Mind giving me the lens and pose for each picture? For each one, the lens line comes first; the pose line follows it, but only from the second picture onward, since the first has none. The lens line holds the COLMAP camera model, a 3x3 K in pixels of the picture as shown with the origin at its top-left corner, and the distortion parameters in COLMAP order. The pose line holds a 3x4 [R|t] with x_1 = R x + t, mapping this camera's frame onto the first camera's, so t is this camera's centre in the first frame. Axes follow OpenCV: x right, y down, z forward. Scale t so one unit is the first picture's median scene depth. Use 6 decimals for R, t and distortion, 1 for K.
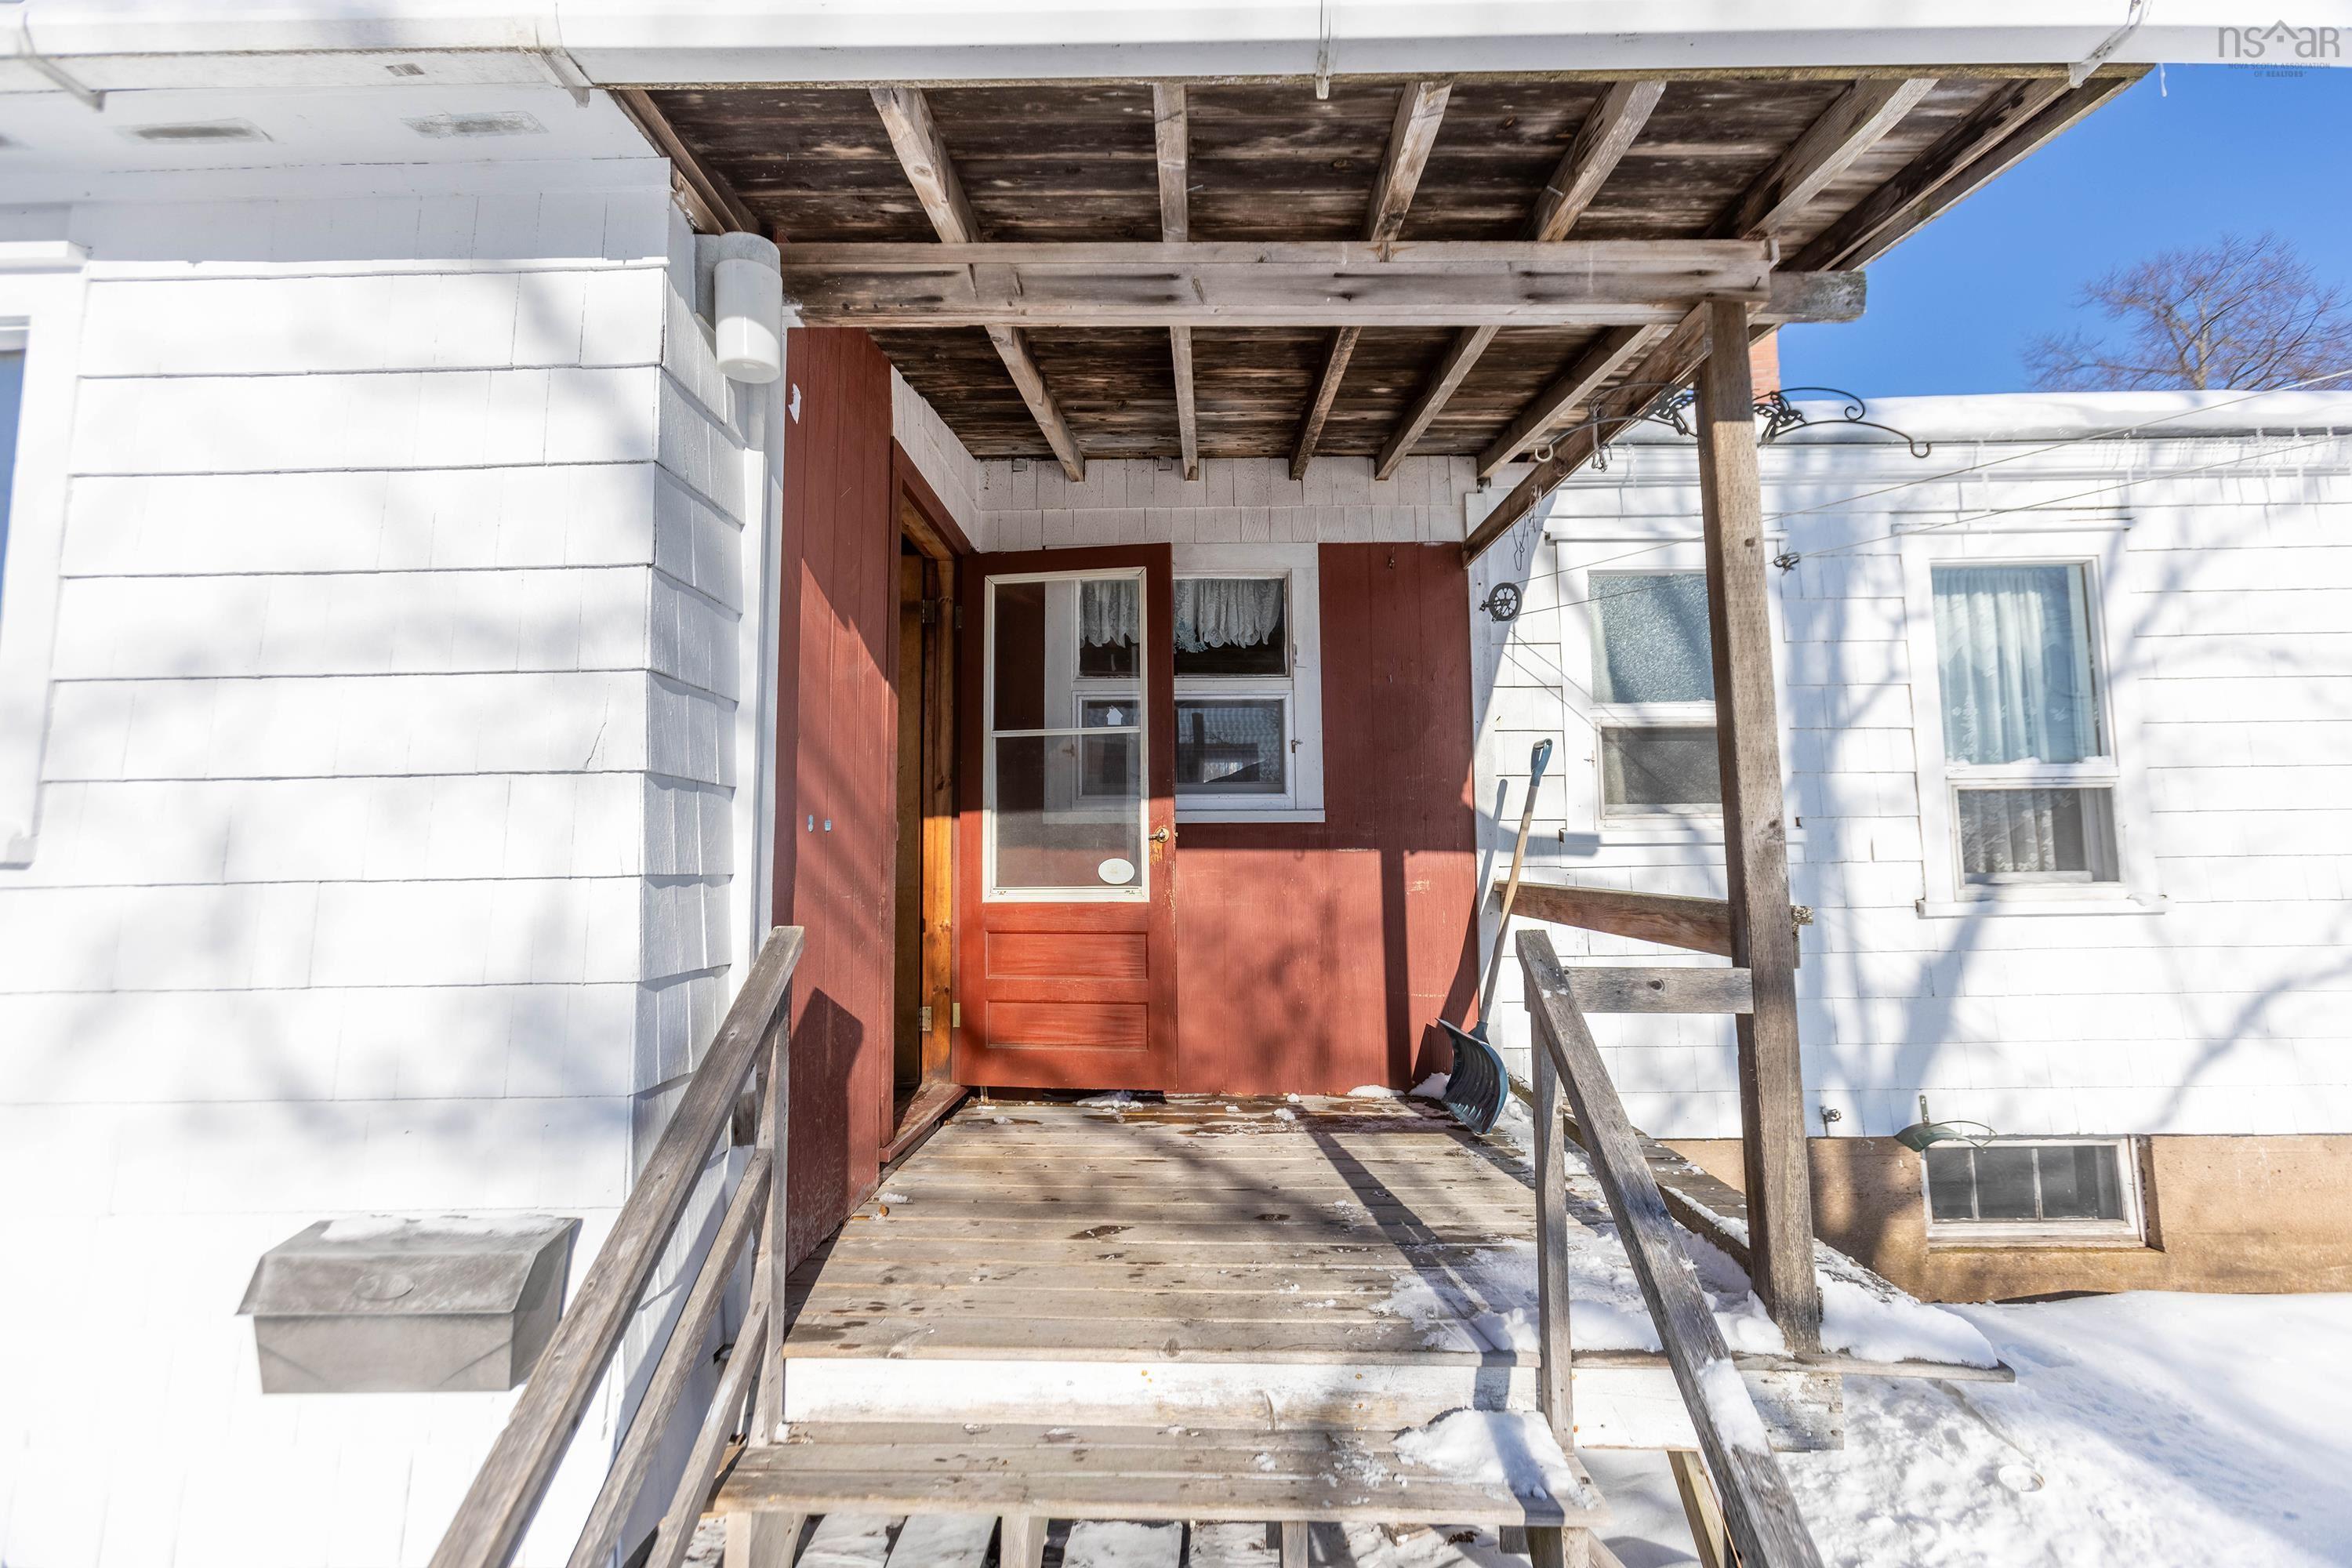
lens RADIAL K [[1017.3, 0, 1212.5], [0, 1017.3, 772.9], [0, 0, 1]] dist [0.001570, 0.000343]
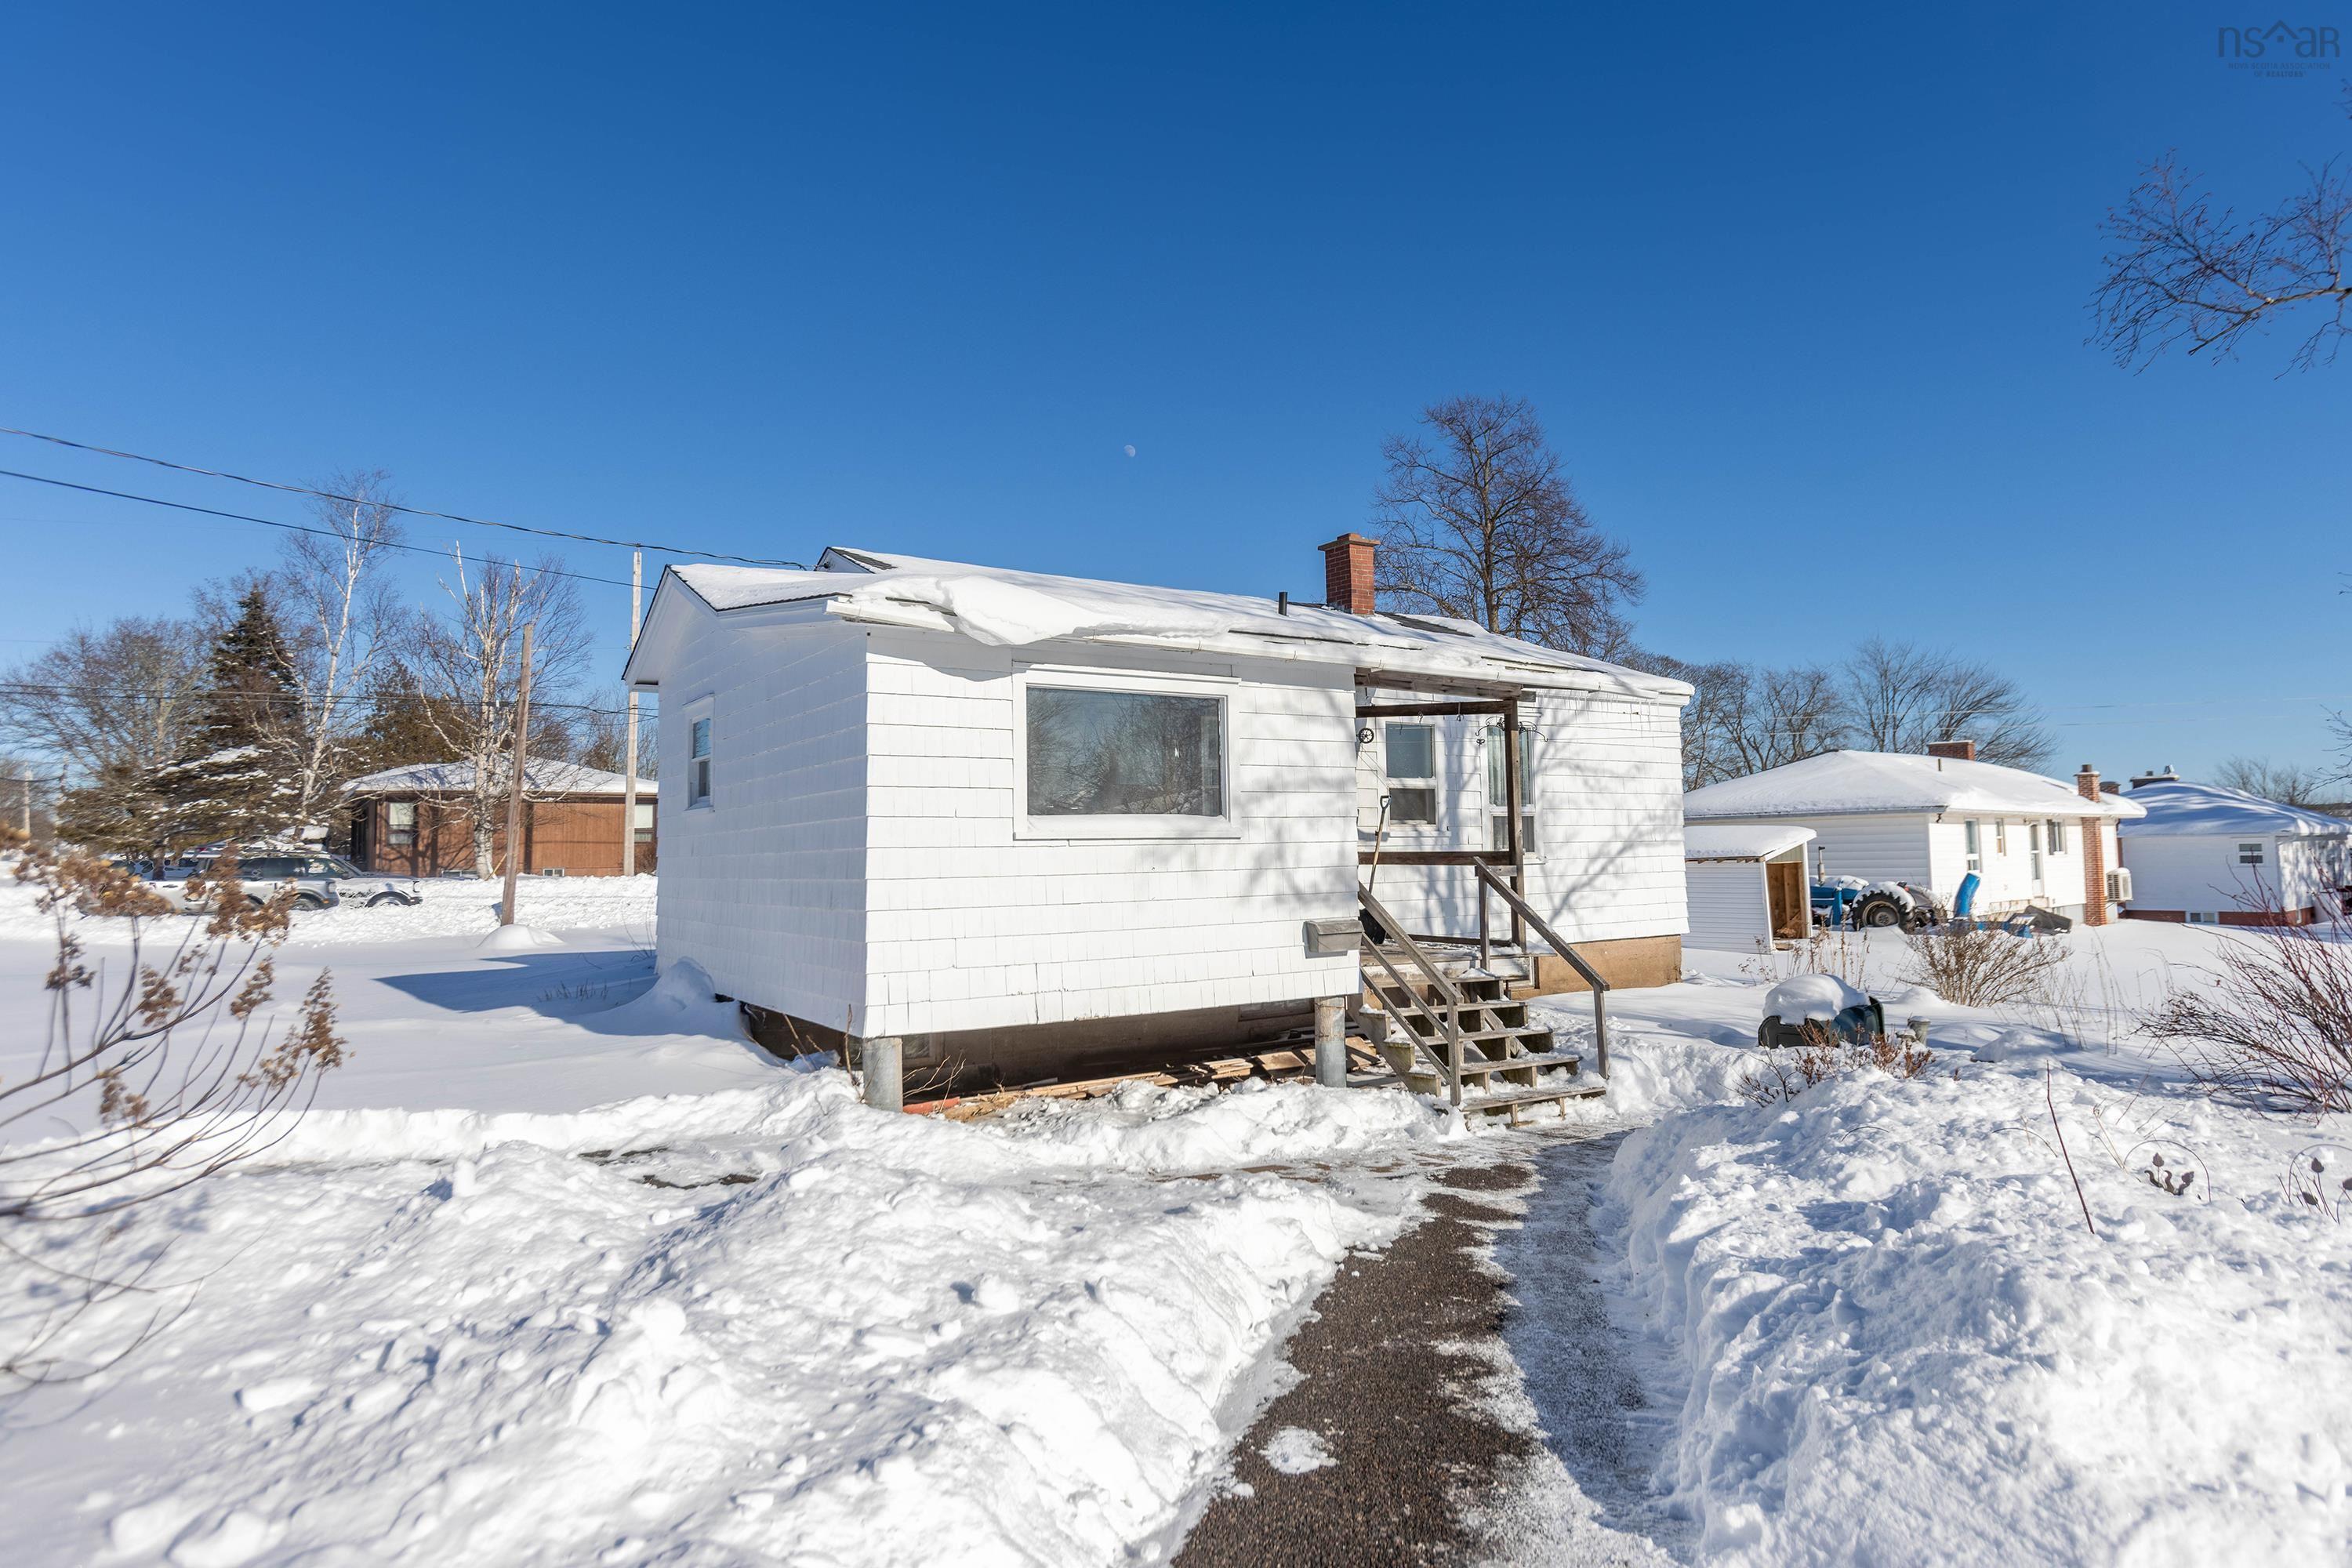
lens RADIAL K [[1460.8, 0, 1176.0], [0, 1460.8, 784.0], [0, 0, 1]] dist [-0.000994, -0.000056]
pose [[0.816381, 0.025586, 0.576947, -2.074766], [-0.042211, 0.998990, 0.015427, -0.087928], [-0.575970, -0.036948, 0.816636, -1.563405]]
